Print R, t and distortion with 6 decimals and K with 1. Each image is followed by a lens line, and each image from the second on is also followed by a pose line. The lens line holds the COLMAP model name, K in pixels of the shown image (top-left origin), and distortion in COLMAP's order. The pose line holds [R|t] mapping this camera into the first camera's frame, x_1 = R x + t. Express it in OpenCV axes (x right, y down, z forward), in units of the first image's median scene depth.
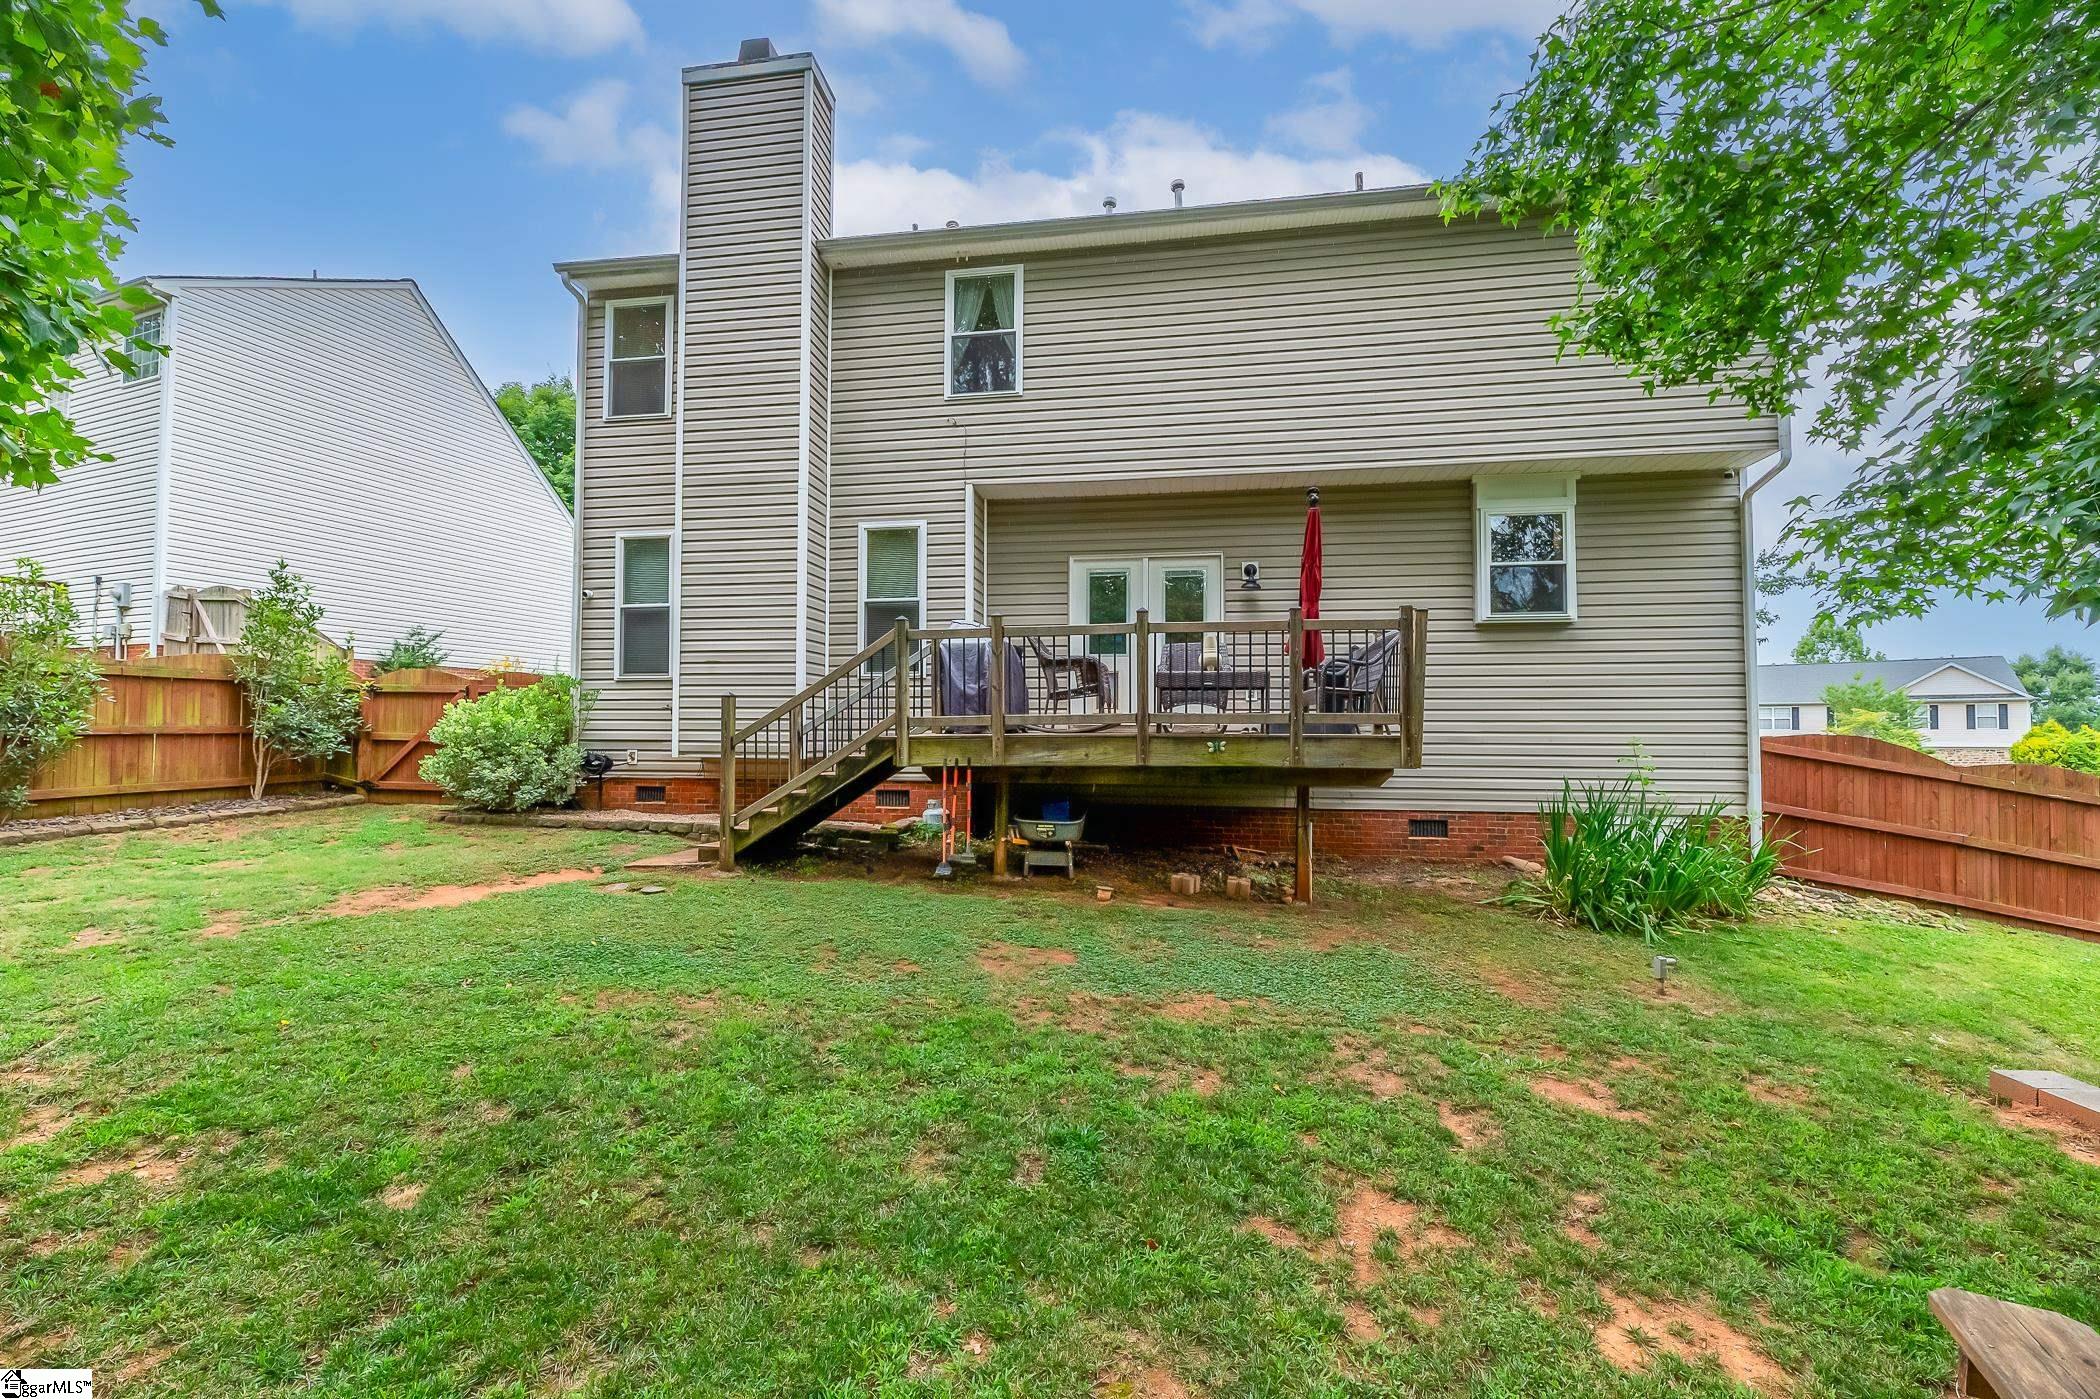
lens RADIAL K [[841.6, 0, 1033.9], [0, 841.6, 704.5], [0, 0, 1]] dist [-0.008435, -0.000608]
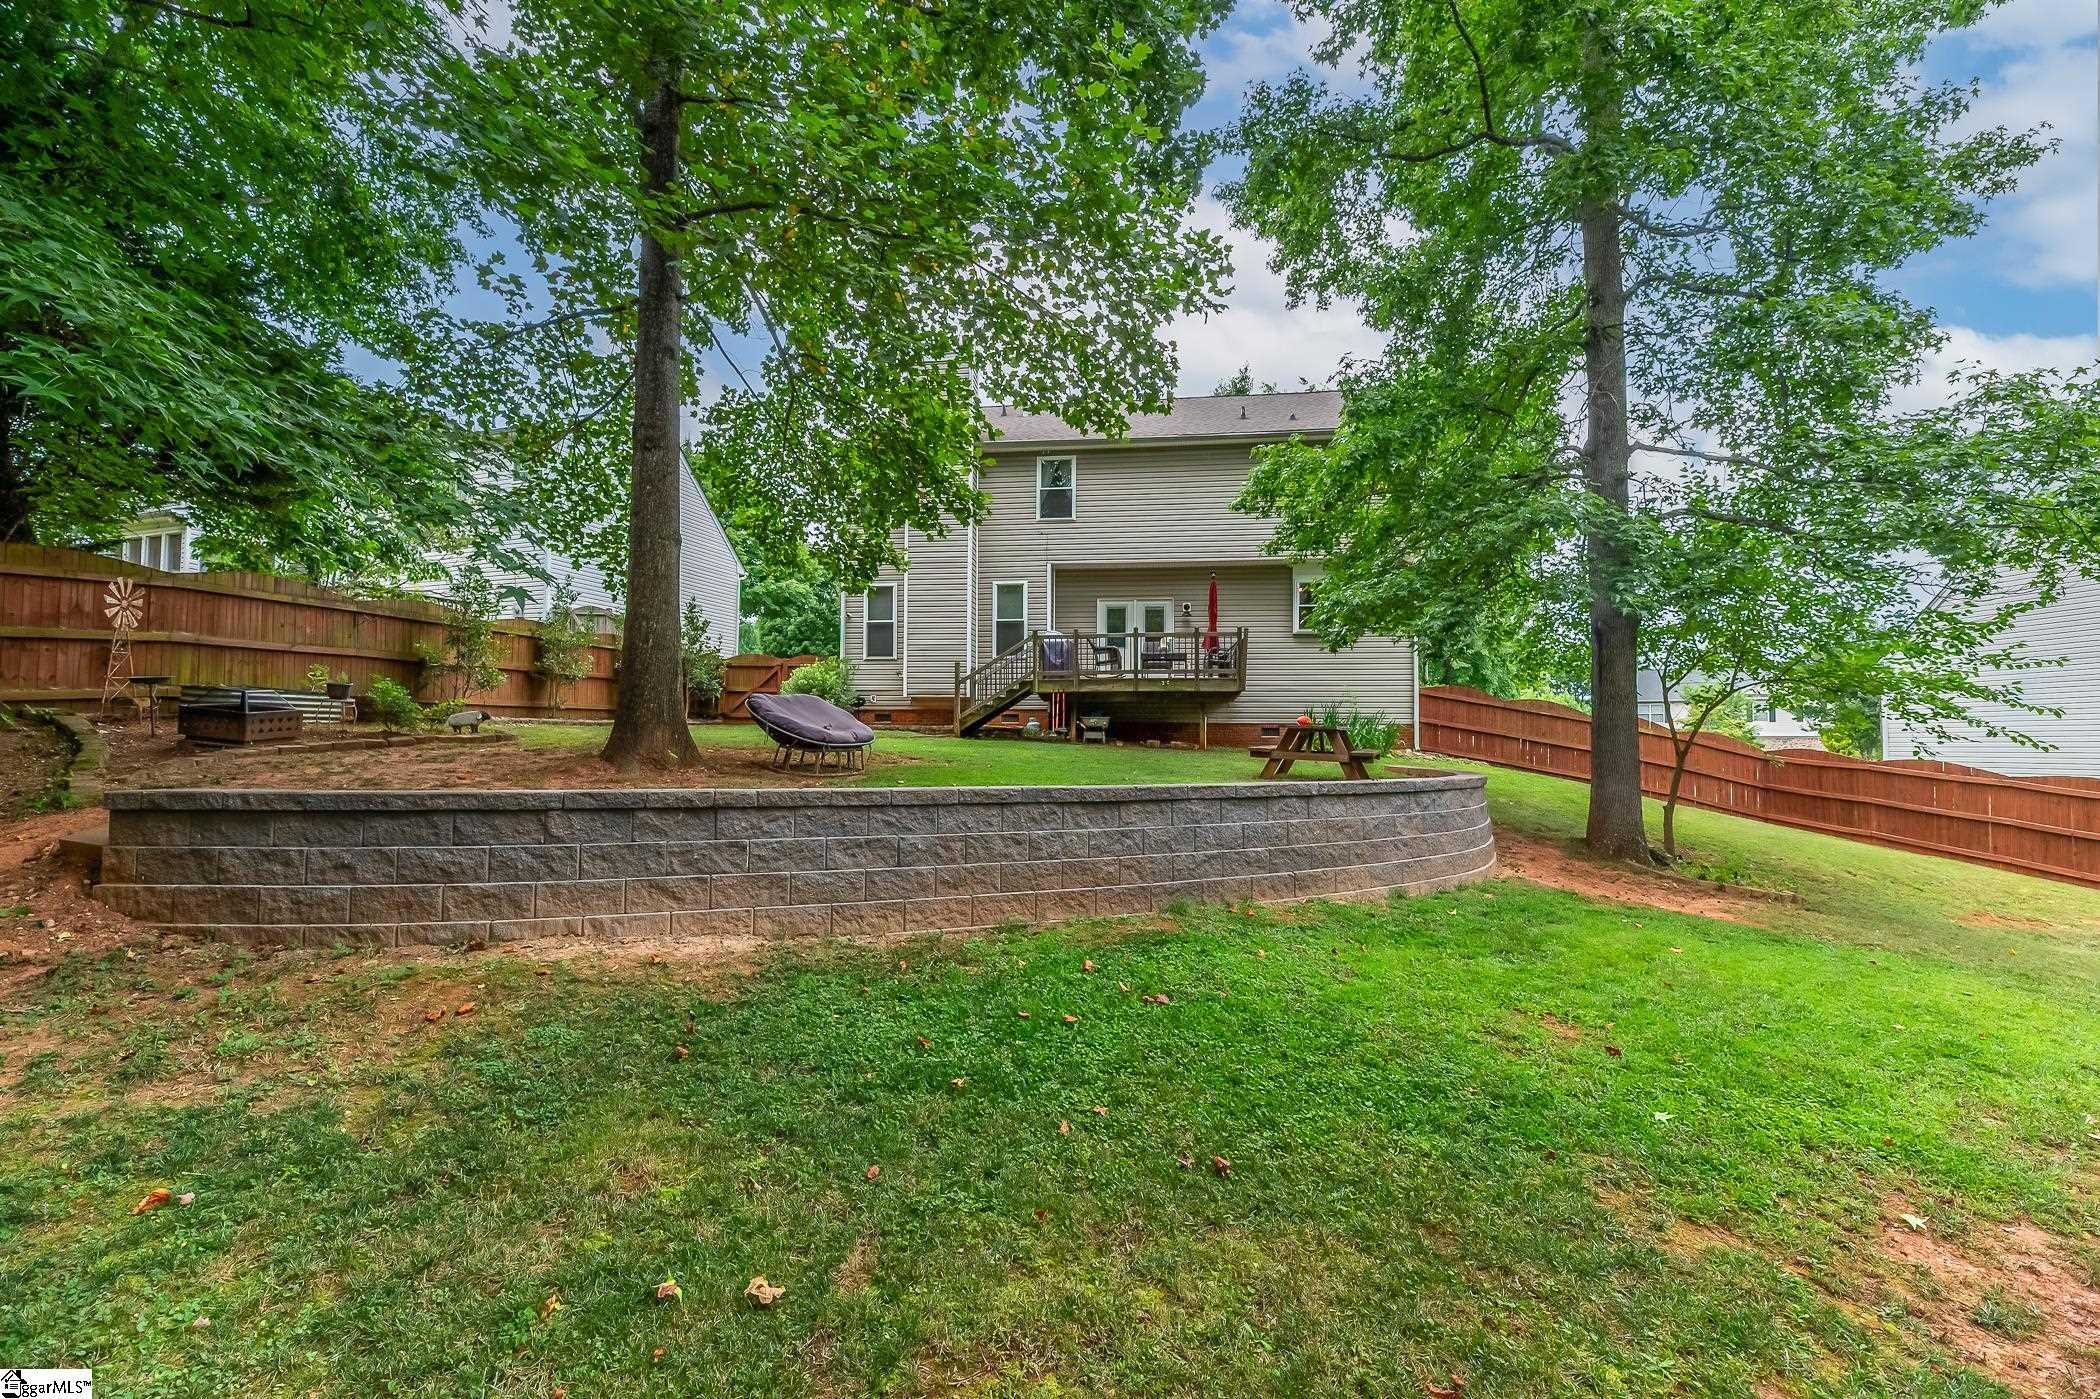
lens RADIAL K [[841.6, 0, 1052.4], [0, 841.6, 706.4], [0, 0, 1]] dist [-0.008435, -0.000608]
pose [[0.998883, 0.003710, 0.047097, -0.168399], [-0.003387, 0.999970, -0.006948, 0.100033], [-0.047122, 0.006781, 0.998866, -1.061427]]
